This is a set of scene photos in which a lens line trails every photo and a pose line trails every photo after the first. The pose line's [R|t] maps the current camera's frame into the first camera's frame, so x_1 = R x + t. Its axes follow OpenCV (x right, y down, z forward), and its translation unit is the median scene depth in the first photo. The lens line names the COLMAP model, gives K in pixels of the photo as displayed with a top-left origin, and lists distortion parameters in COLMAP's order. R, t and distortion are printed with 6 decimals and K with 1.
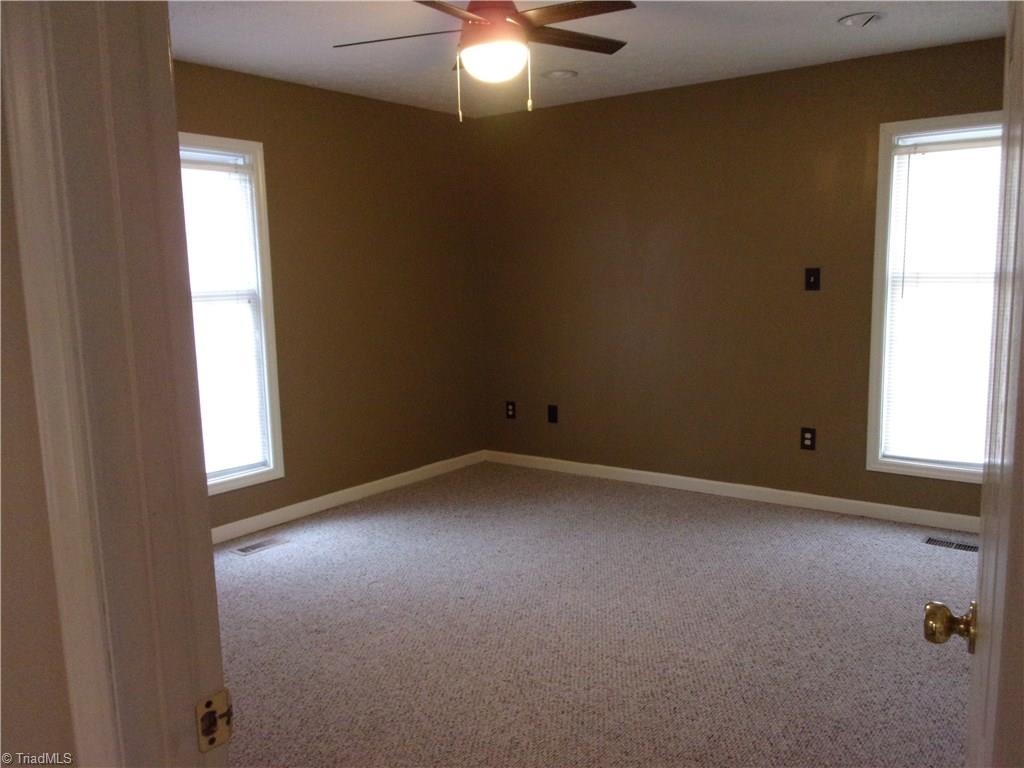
lens RADIAL K [[863.6, 0, 512.0], [0, 863.6, 384.0], [0, 0, 1]] dist [0.003047, 0.001181]
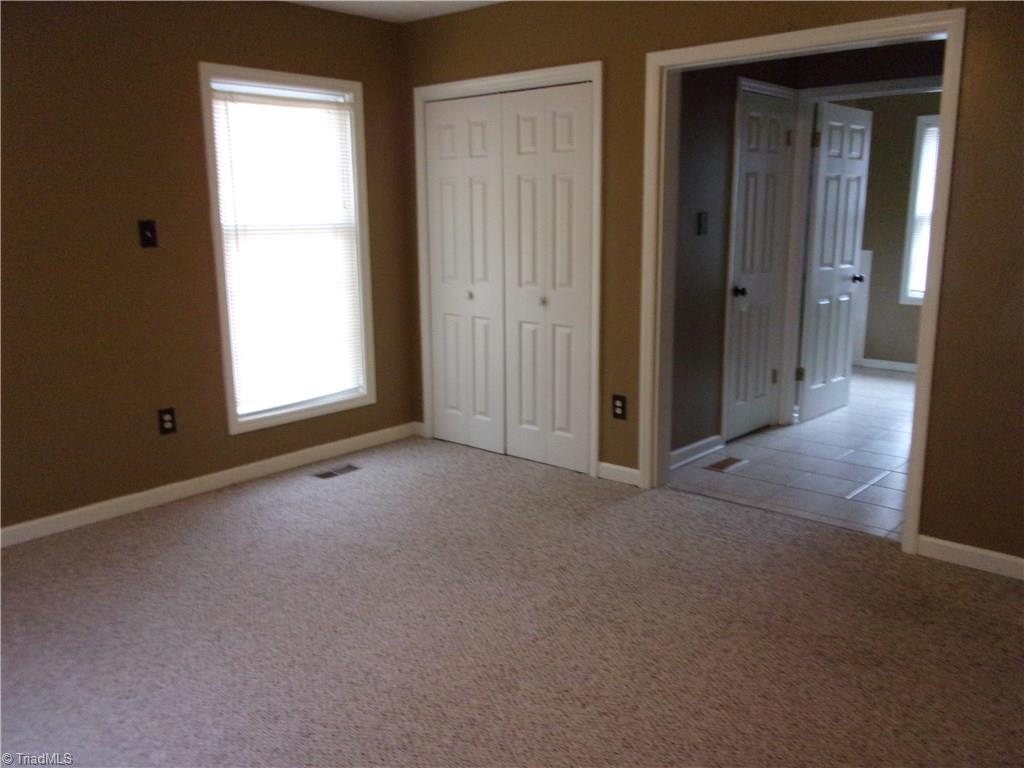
lens RADIAL K [[863.6, 0, 512.0], [0, 863.6, 384.0], [0, 0, 1]] dist [0.003047, 0.001181]
pose [[0.092543, -0.181617, 0.979005, -0.511698], [0.148456, 0.974751, 0.166795, -0.072260], [-0.984579, 0.129903, 0.117169, 0.616446]]
